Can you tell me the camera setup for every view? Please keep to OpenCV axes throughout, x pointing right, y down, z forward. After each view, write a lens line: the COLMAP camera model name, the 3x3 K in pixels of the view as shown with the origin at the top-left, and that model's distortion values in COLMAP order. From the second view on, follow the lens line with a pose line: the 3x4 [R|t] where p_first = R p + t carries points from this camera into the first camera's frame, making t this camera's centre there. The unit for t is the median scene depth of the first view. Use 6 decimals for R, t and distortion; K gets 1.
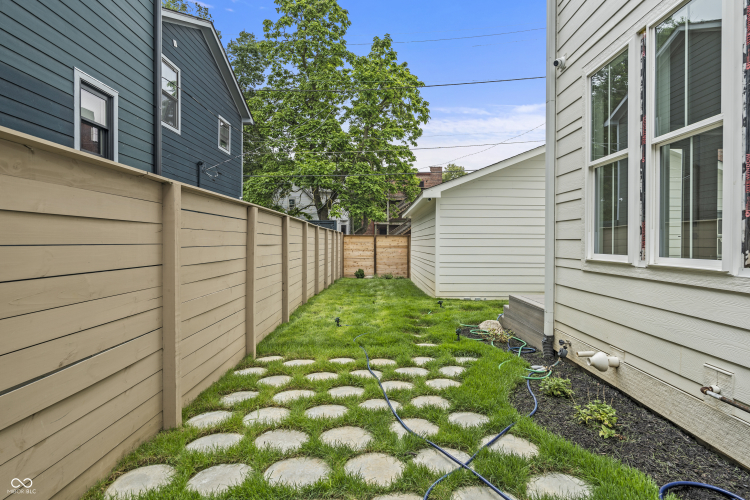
lens RADIAL K [[425.1, 0, 375.3], [0, 425.1, 247.8], [0, 0, 1]] dist [0.000492, -0.000774]
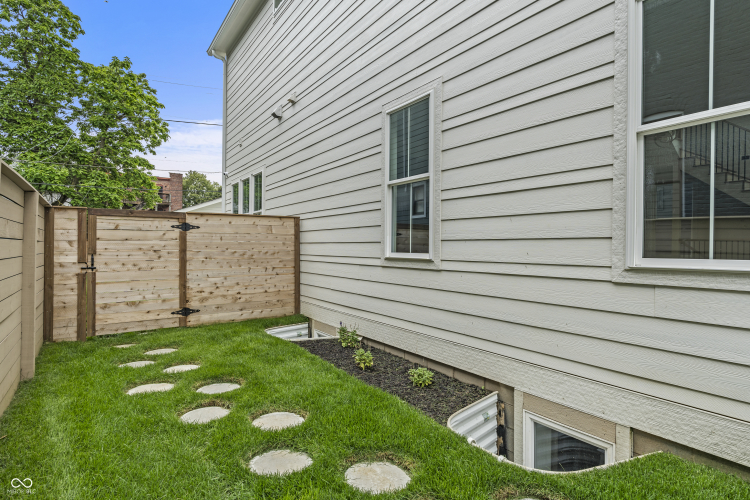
lens RADIAL K [[425.1, 0, 379.2], [0, 425.1, 248.8], [0, 0, 1]] dist [0.000492, -0.000774]
pose [[0.832904, 0.002528, 0.553412, -0.031042], [0.004237, 0.999931, -0.010944, 0.006459], [-0.553401, 0.011460, 0.832836, -0.238221]]
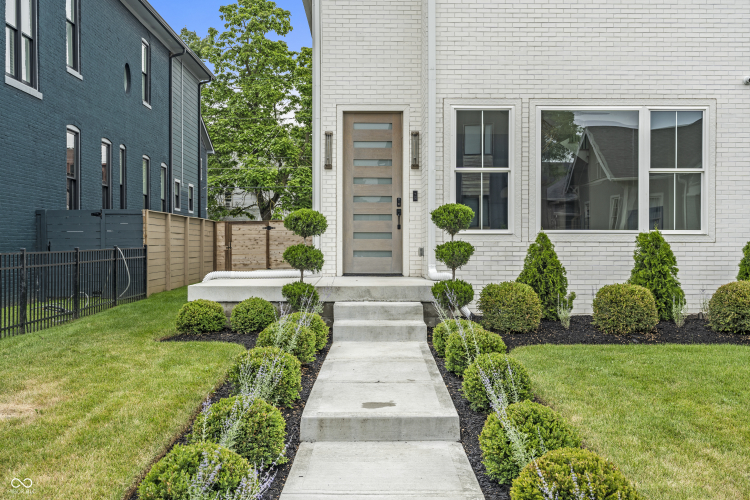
lens RADIAL K [[727.6, 0, 374.7], [0, 727.6, 249.1], [0, 0, 1]] dist [-0.072661, 0.000000]
pose [[0.999648, -0.006318, 0.025753, 0.090049], [0.006586, 0.999925, -0.010354, 0.021956], [-0.025686, 0.010520, 0.999615, -0.728745]]
